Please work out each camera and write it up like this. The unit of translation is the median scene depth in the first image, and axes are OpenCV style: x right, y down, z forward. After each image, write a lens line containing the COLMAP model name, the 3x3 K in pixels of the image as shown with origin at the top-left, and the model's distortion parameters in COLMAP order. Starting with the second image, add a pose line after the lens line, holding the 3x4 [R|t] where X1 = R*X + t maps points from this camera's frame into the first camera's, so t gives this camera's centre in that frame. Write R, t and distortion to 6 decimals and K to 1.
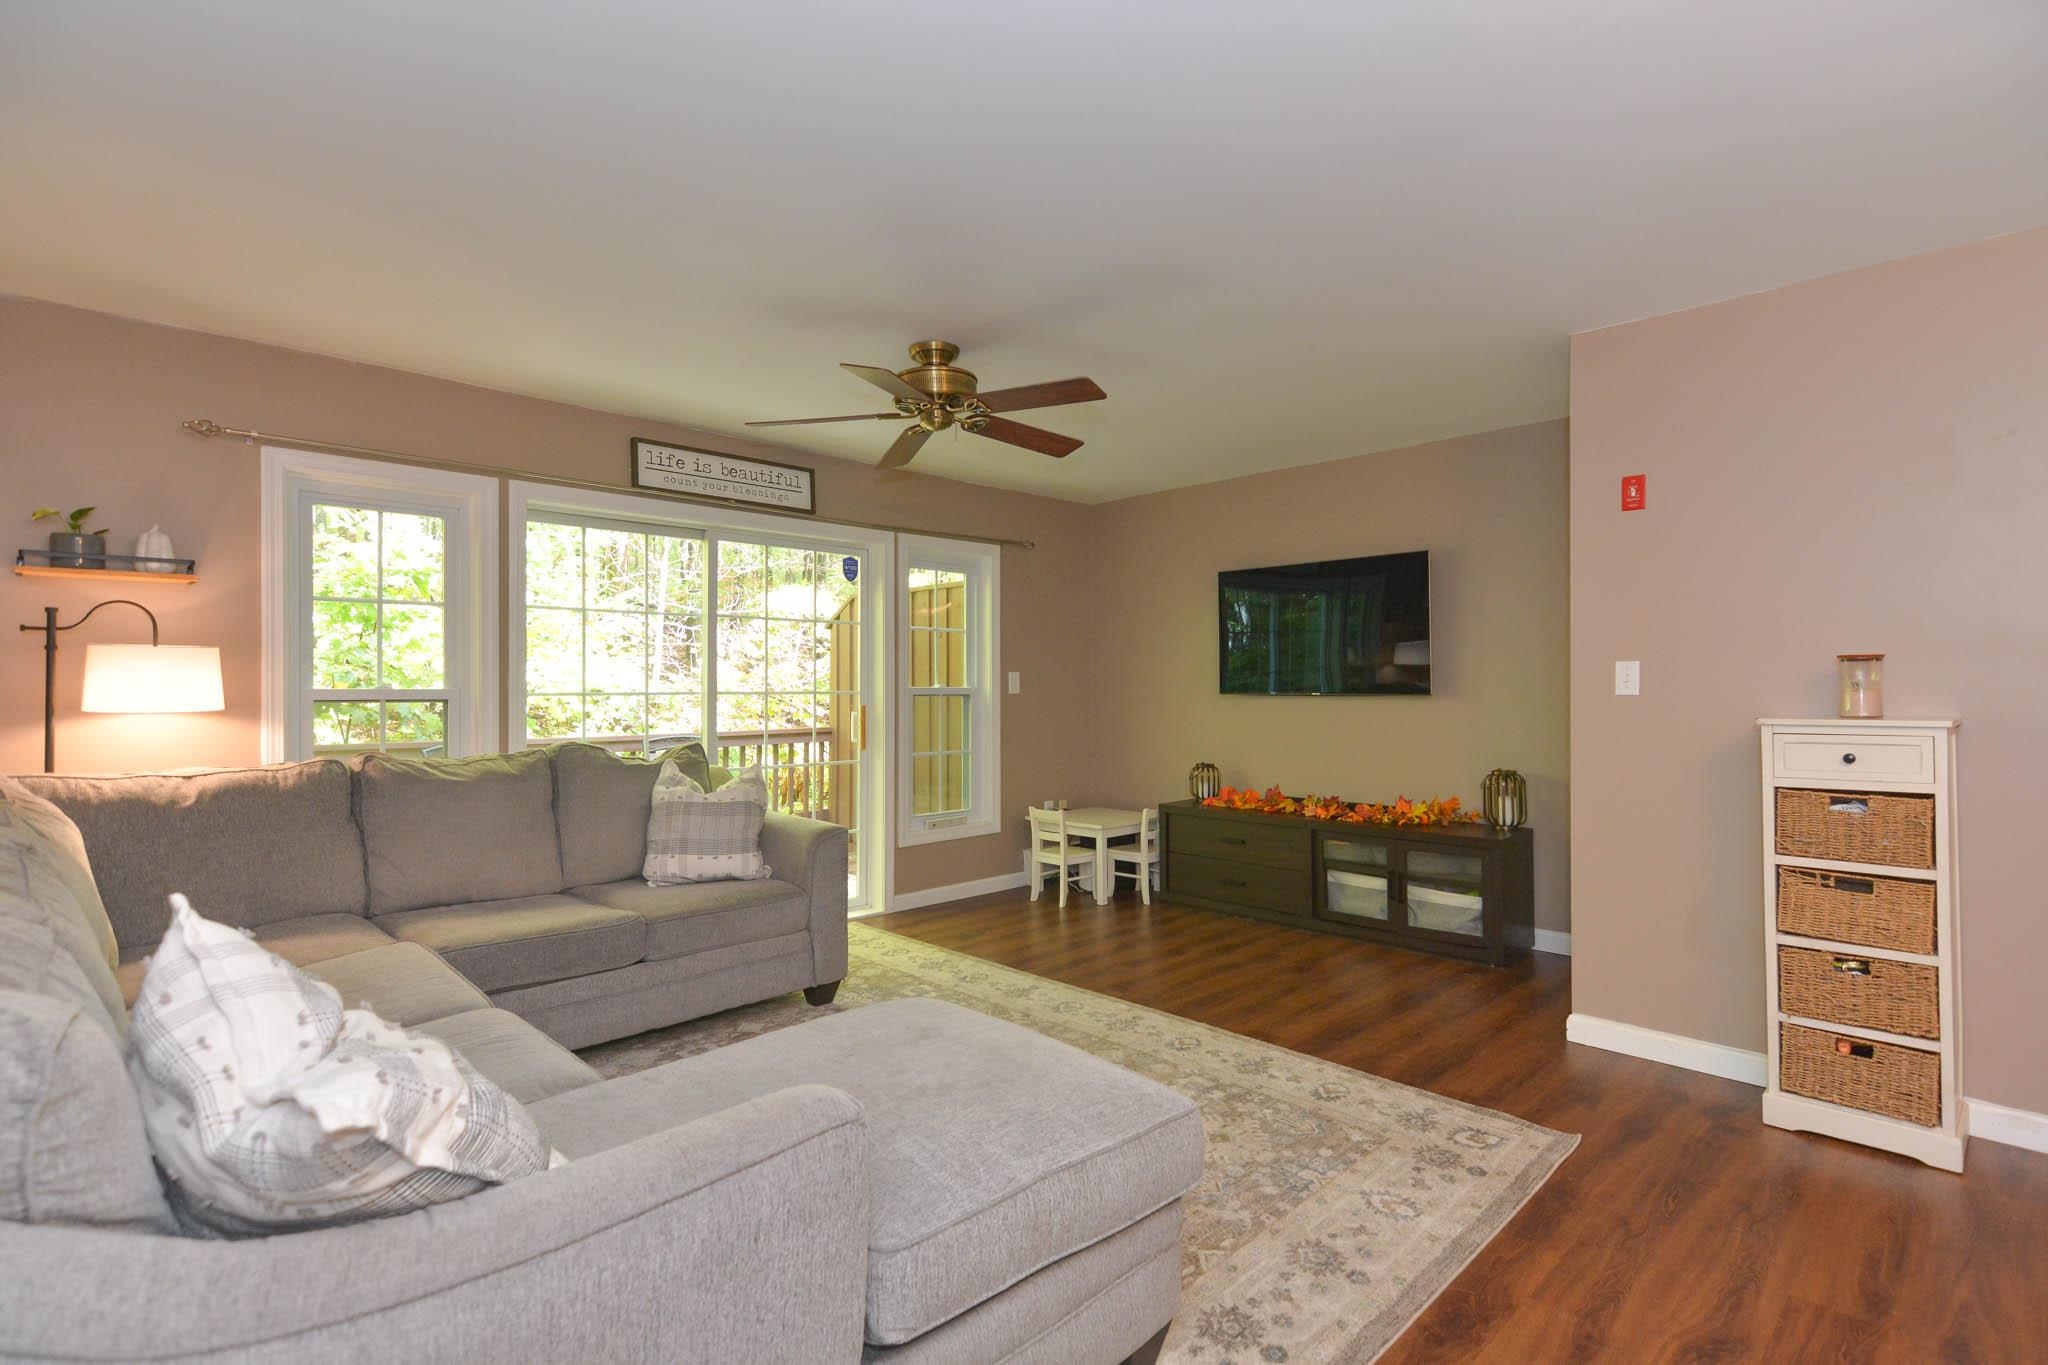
lens RADIAL K [[987.4, 0, 1034.7], [0, 987.4, 683.7], [0, 0, 1]] dist [0.006970, -0.003829]
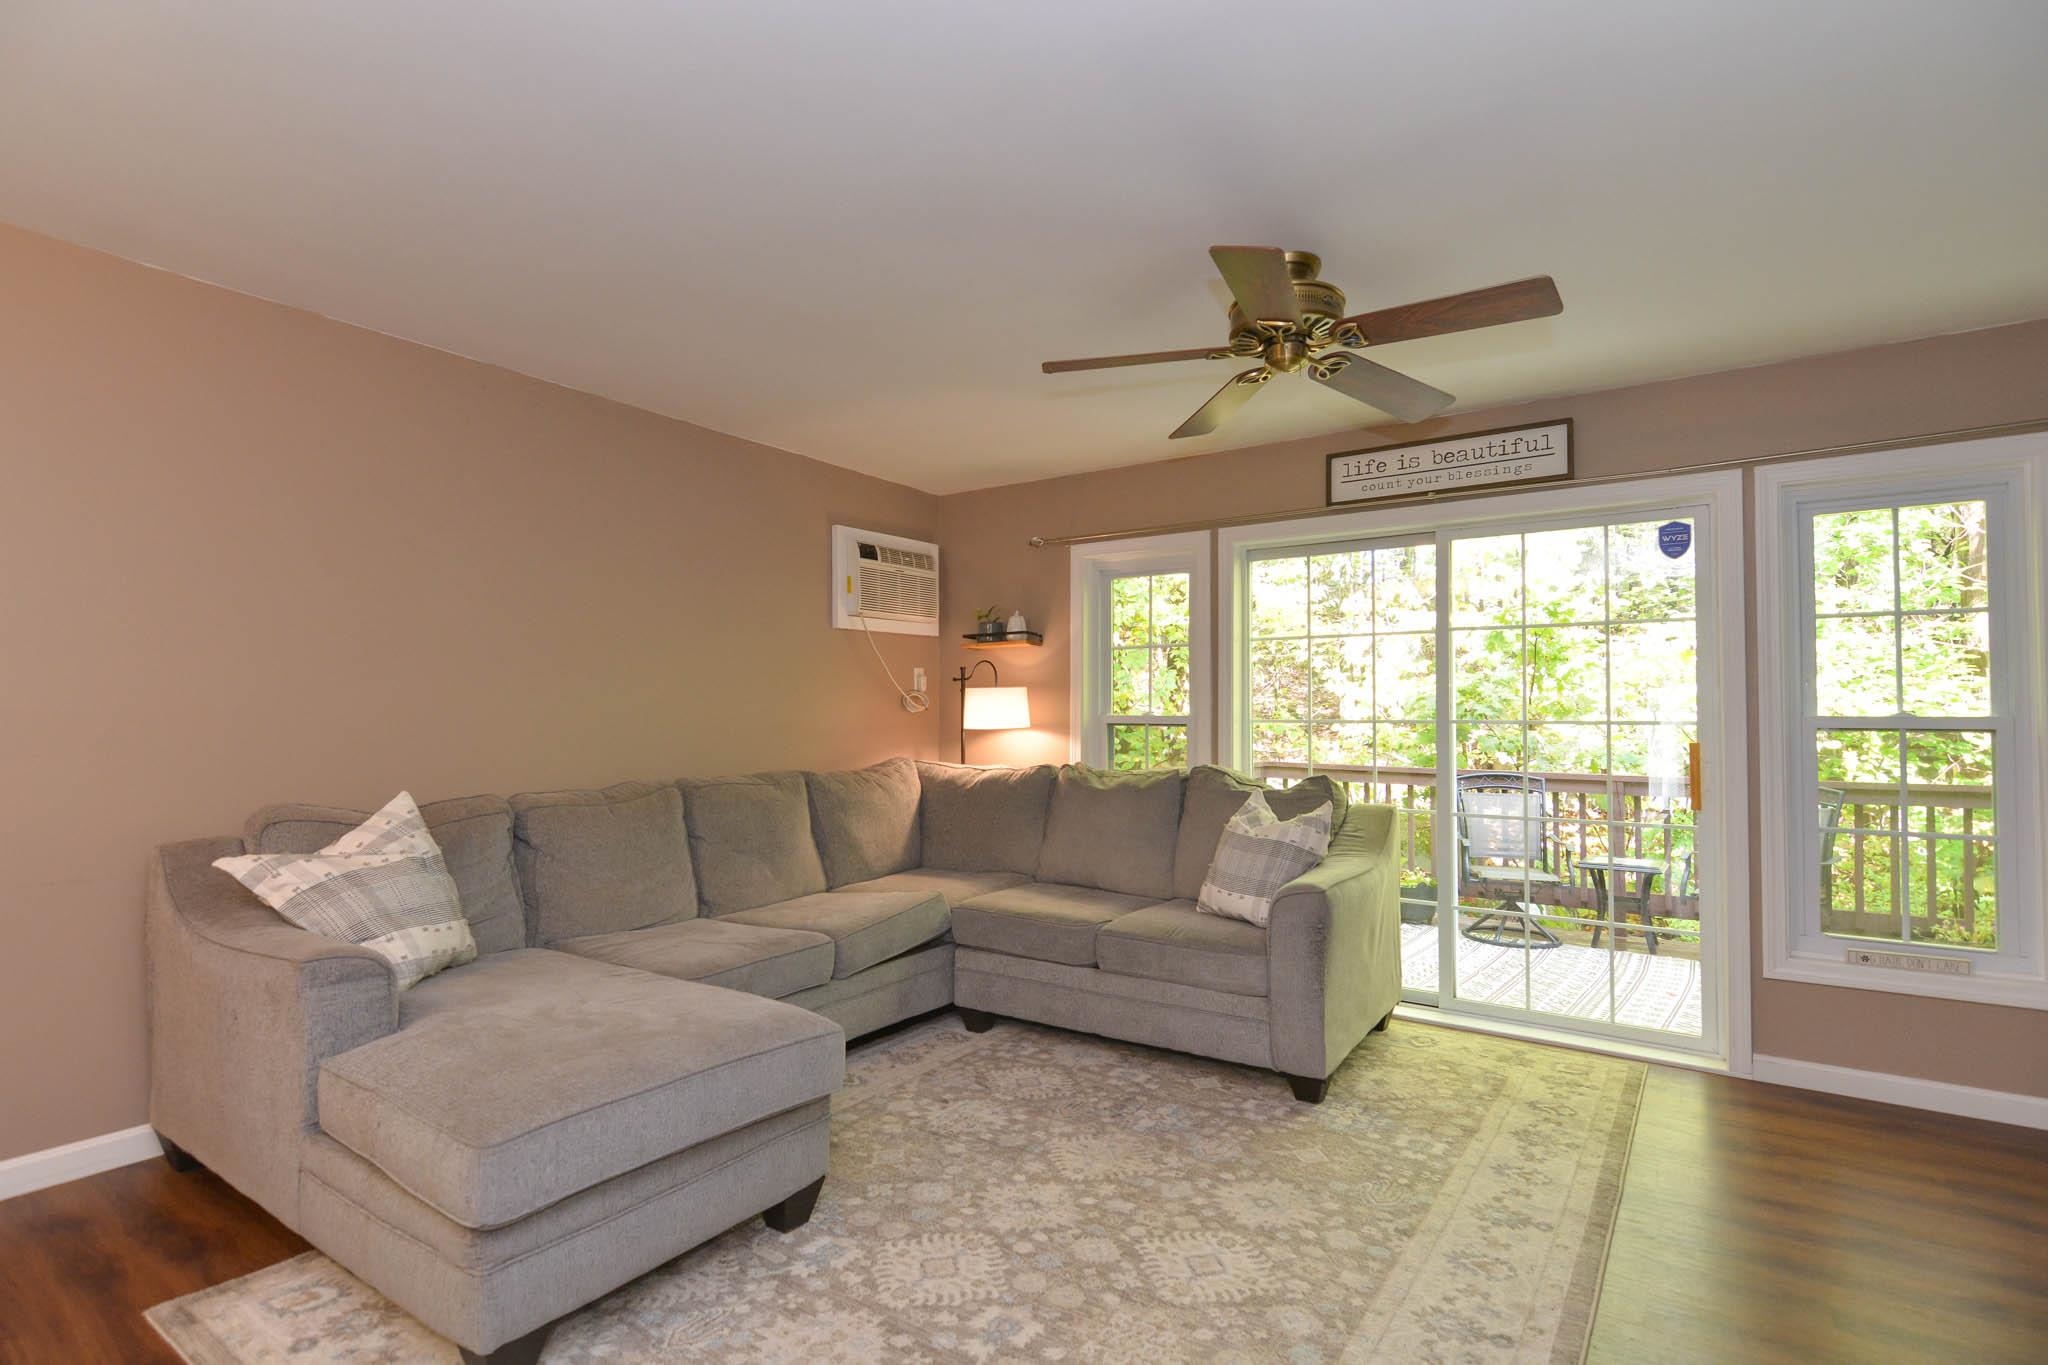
lens RADIAL K [[987.4, 0, 1003.7], [0, 987.4, 683.2], [0, 0, 1]] dist [0.006970, -0.003829]
pose [[0.164060, -0.028918, -0.986026, 0.486516], [0.001174, 0.999575, -0.029120, 0.001134], [0.986450, 0.003620, 0.164024, 0.530886]]
